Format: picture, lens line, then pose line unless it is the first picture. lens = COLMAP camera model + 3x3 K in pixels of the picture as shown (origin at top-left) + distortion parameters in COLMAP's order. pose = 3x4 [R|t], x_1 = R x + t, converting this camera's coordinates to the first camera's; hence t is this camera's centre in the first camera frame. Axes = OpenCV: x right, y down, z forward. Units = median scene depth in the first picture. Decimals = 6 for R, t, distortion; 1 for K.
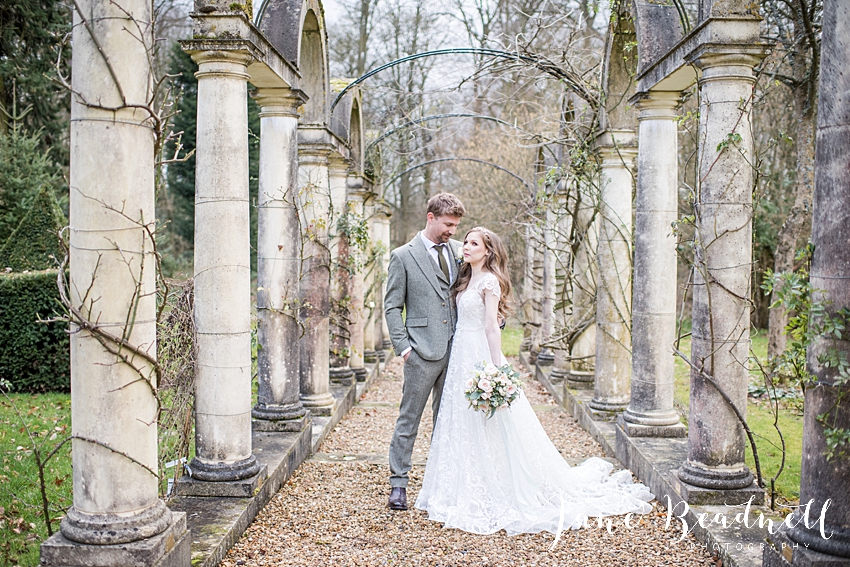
lens RADIAL K [[883.8, 0, 431.6], [0, 883.8, 278.4], [0, 0, 1]] dist [-0.051511, 0.000000]
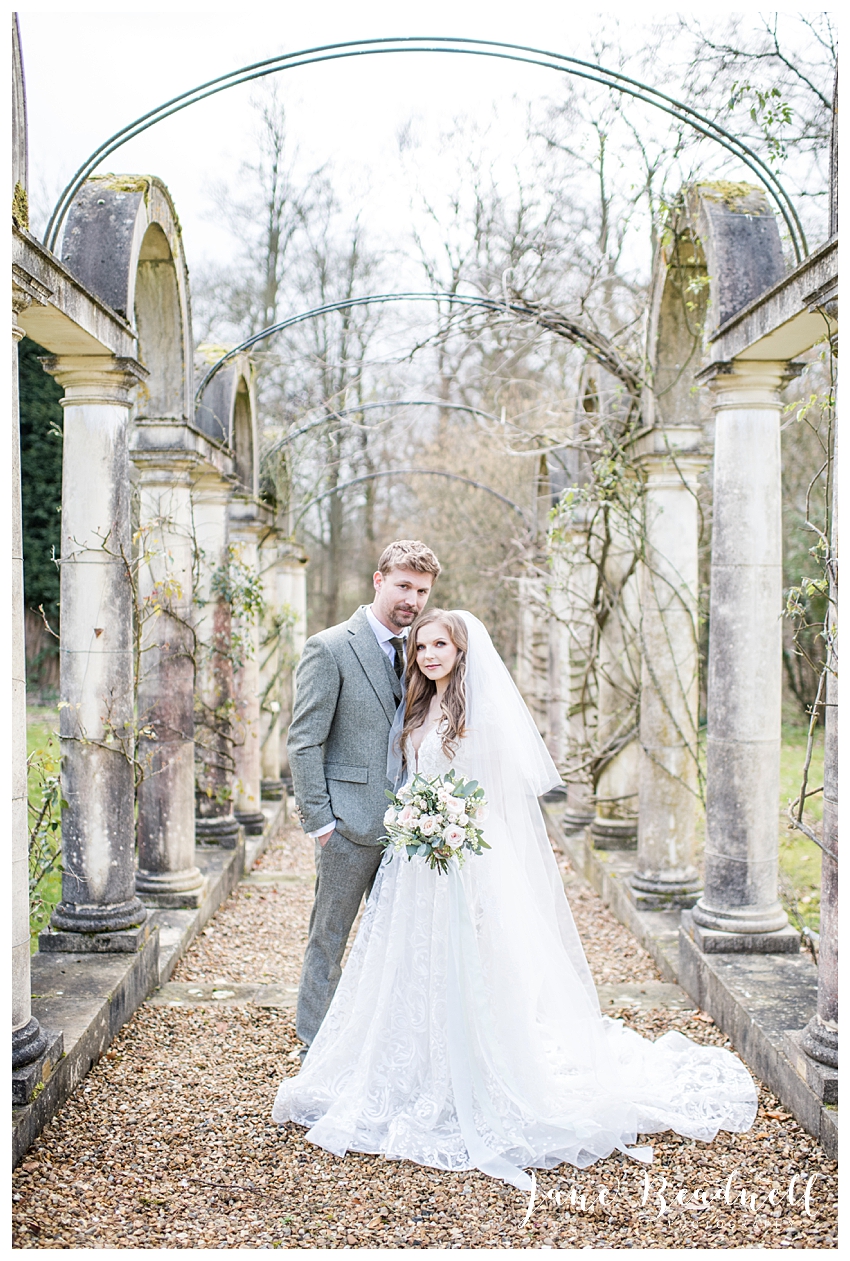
lens RADIAL K [[1322.2, 0, 424.8], [0, 1322.2, 630.7], [0, 0, 1]] dist [-0.056967, 0.000000]
pose [[0.999338, -0.006525, 0.035790, 0.008082], [0.006982, 0.999896, -0.012650, -0.018407], [-0.035704, 0.012891, 0.999279, 0.105162]]
